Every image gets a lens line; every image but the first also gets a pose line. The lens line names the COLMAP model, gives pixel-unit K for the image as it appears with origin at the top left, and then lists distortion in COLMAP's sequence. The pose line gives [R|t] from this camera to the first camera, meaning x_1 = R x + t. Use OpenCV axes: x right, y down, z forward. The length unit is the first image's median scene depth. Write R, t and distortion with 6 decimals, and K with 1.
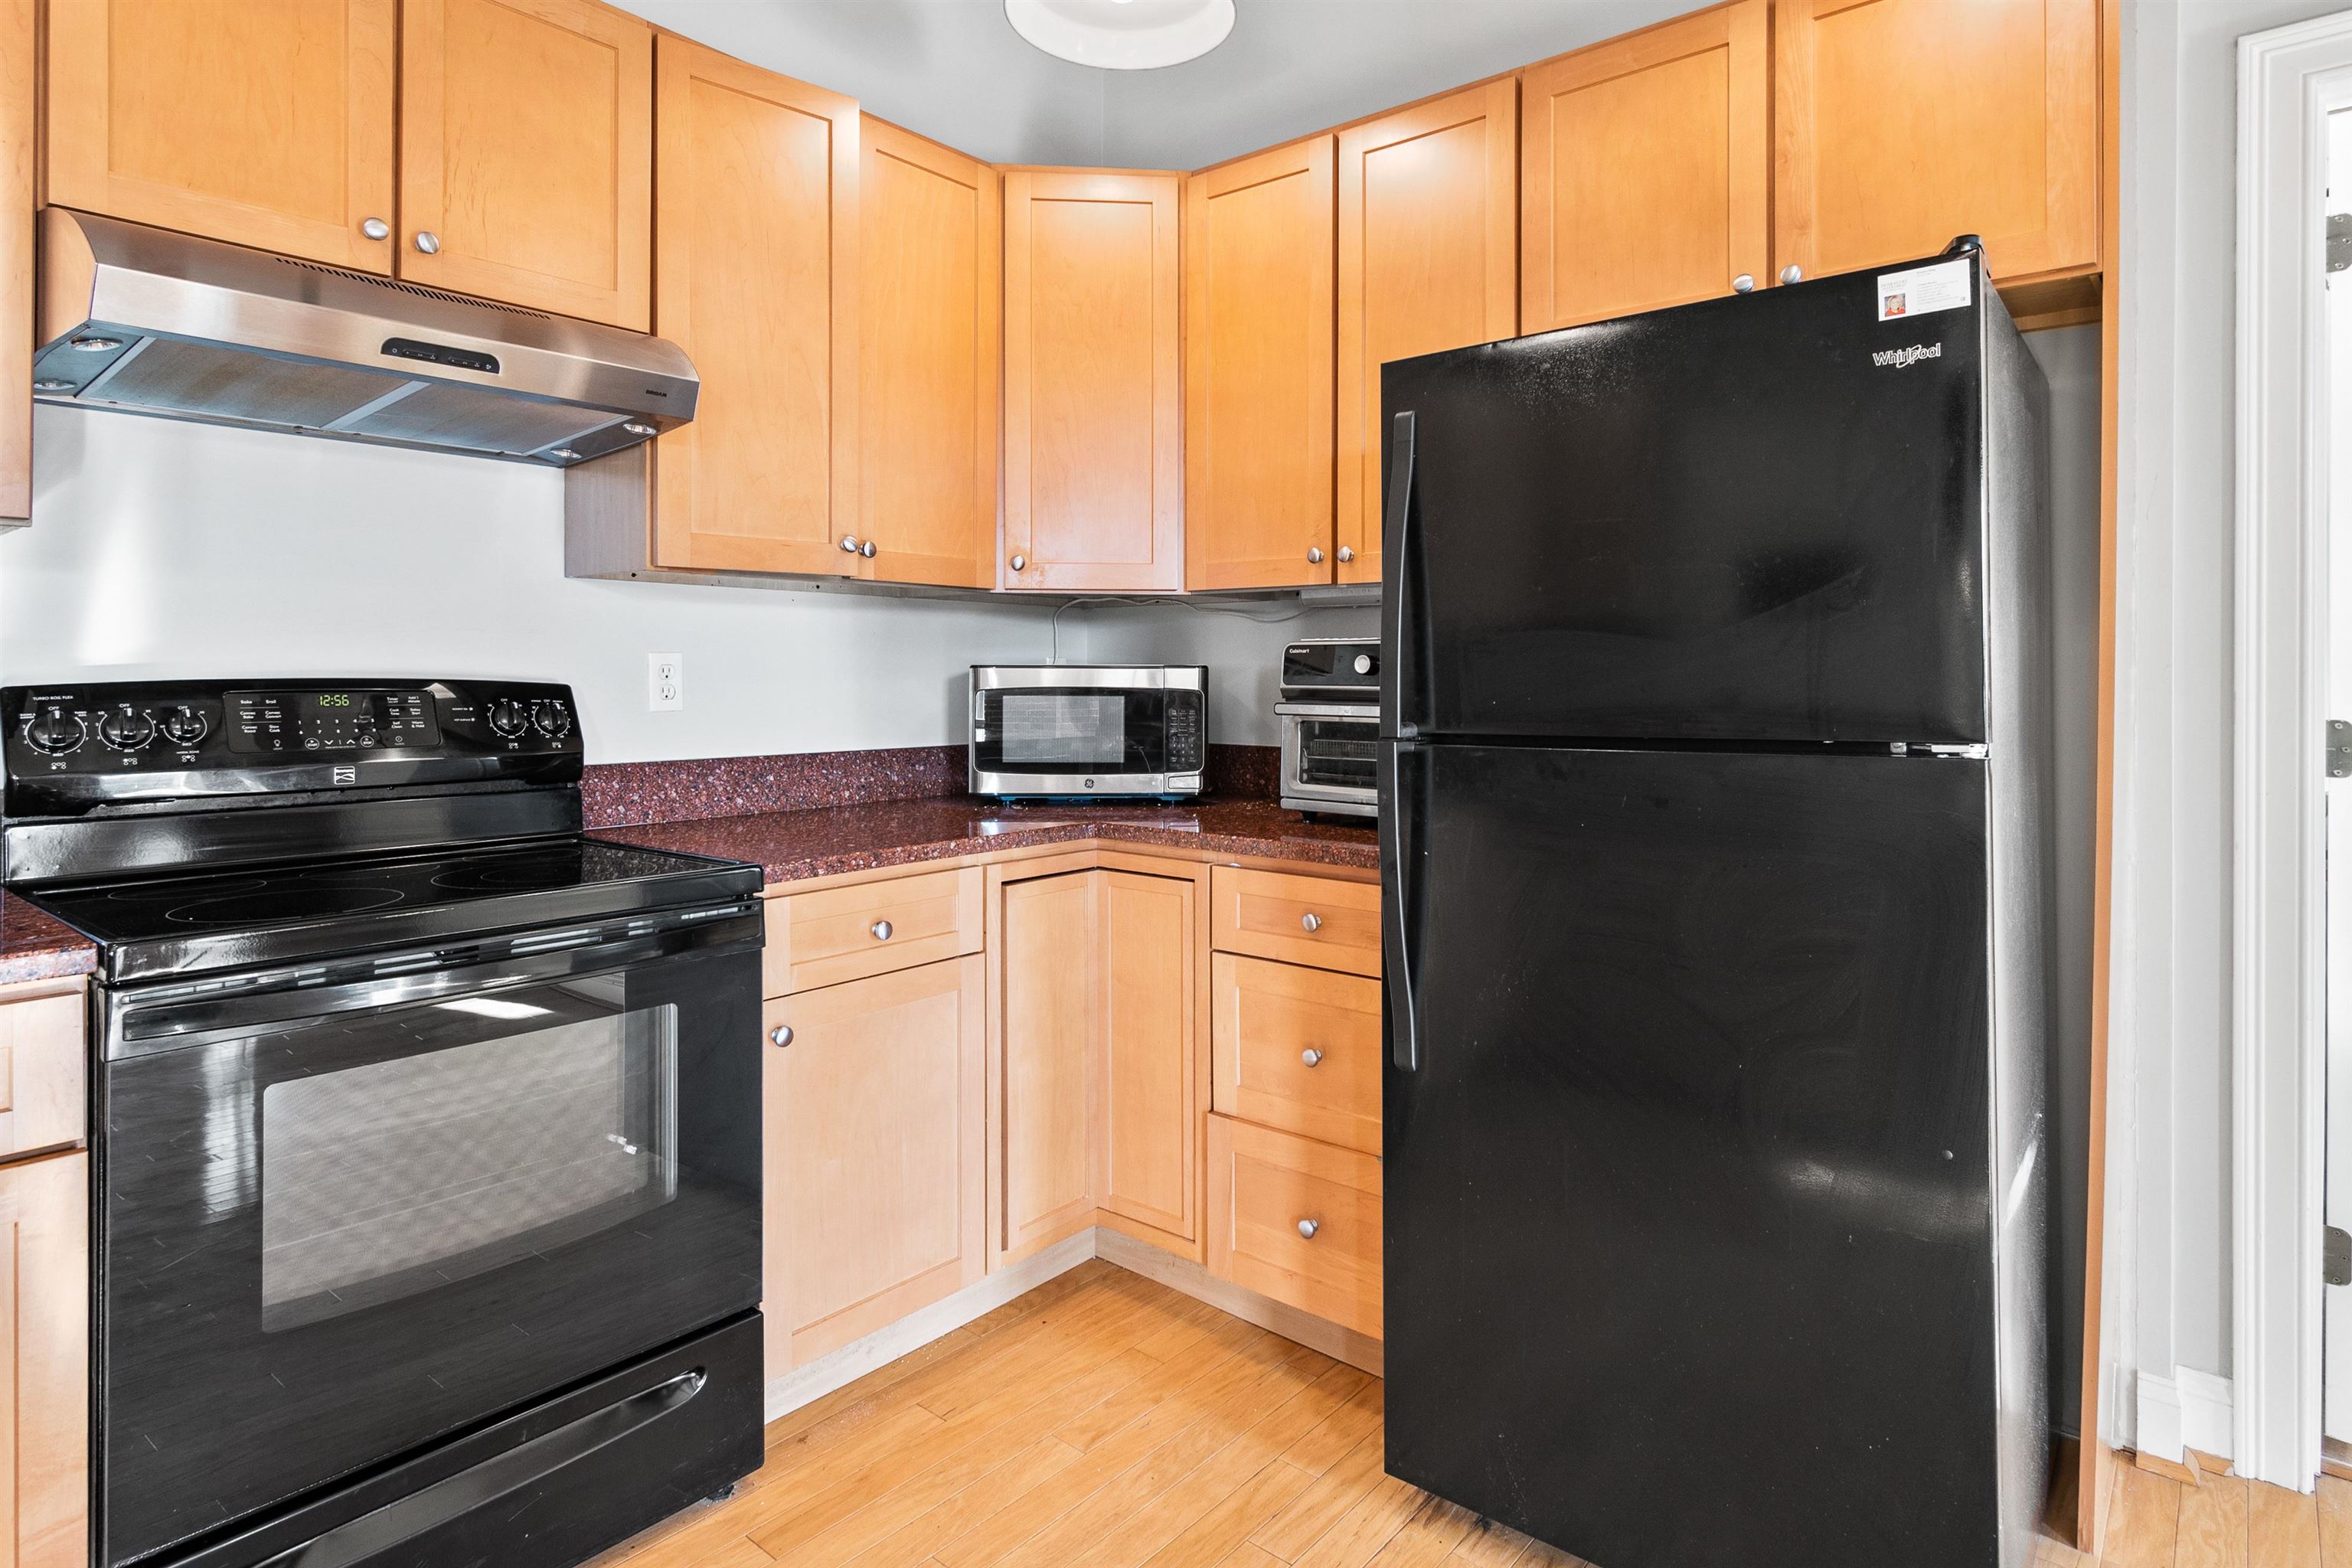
lens RADIAL K [[1279.9, 0, 1173.8], [0, 1279.9, 676.1], [0, 0, 1]] dist [-0.000650, -0.000113]
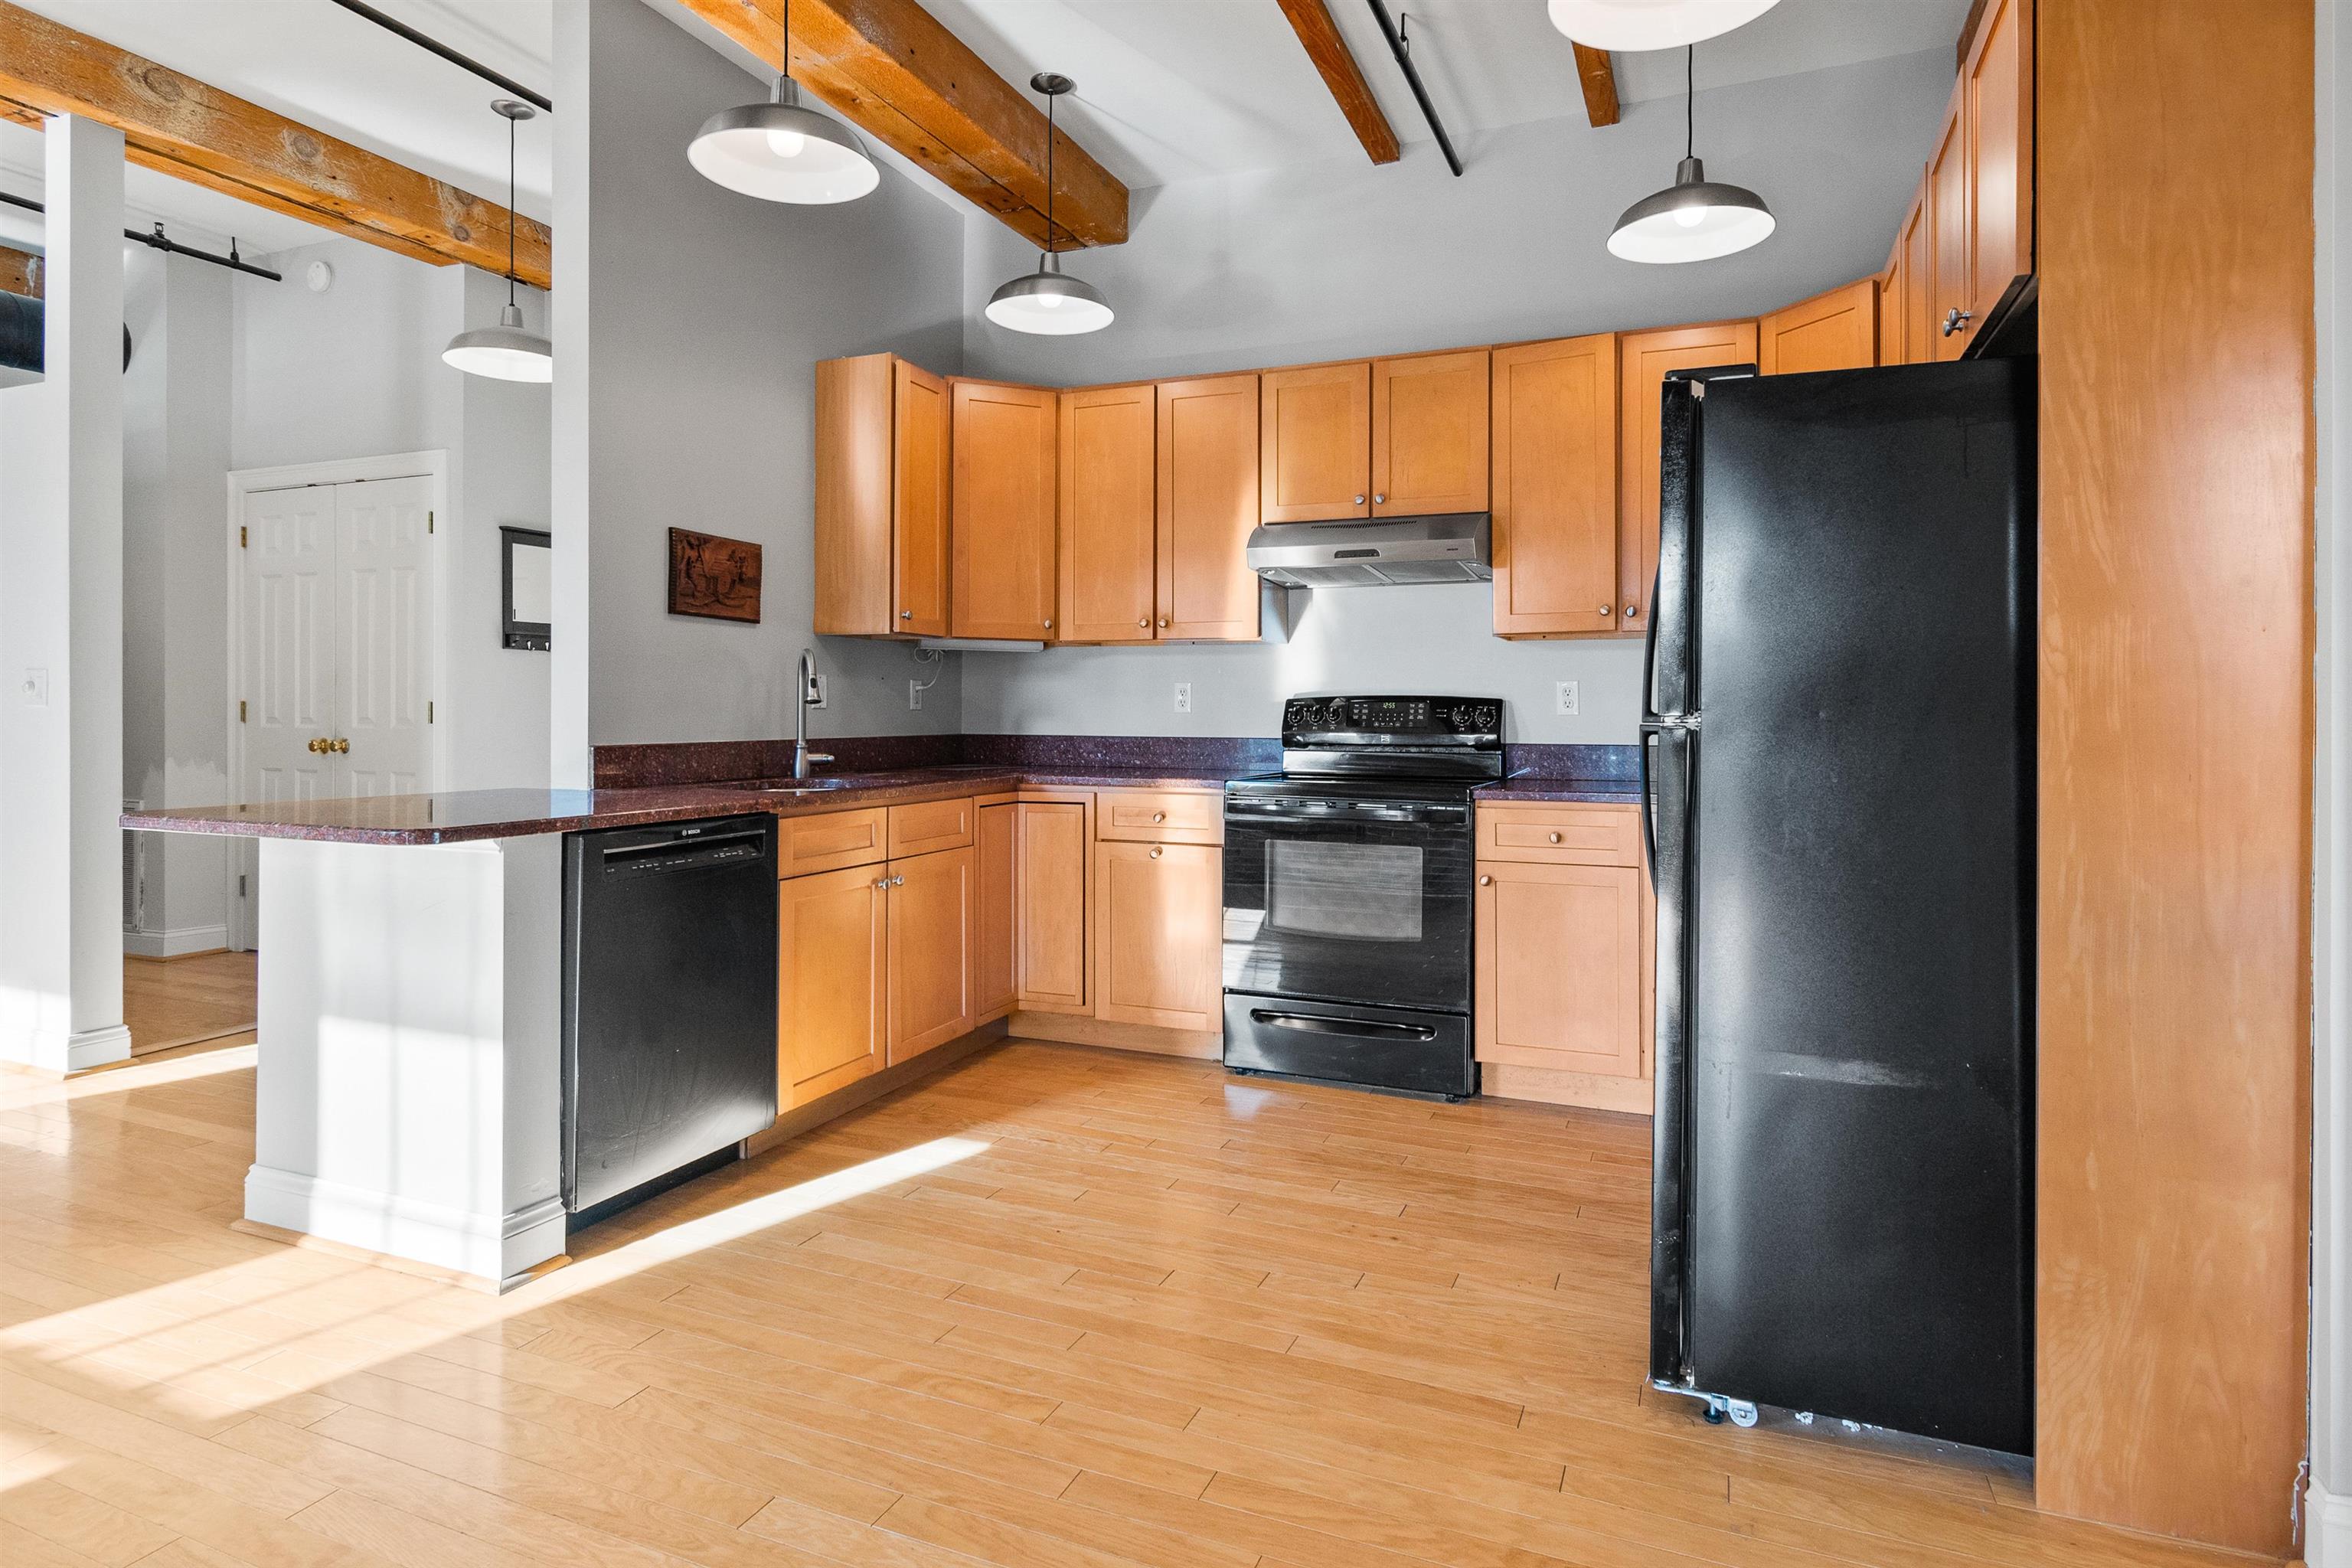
lens RADIAL K [[1270.6, 0, 1178.6], [0, 1270.6, 712.3], [0, 0, 1]] dist [0.001785, 0.000612]
pose [[0.291235, 0.001476, -0.956650, 1.363079], [-0.005615, 0.999984, -0.000166, 0.035375], [0.956635, 0.005420, 0.291238, 0.015139]]
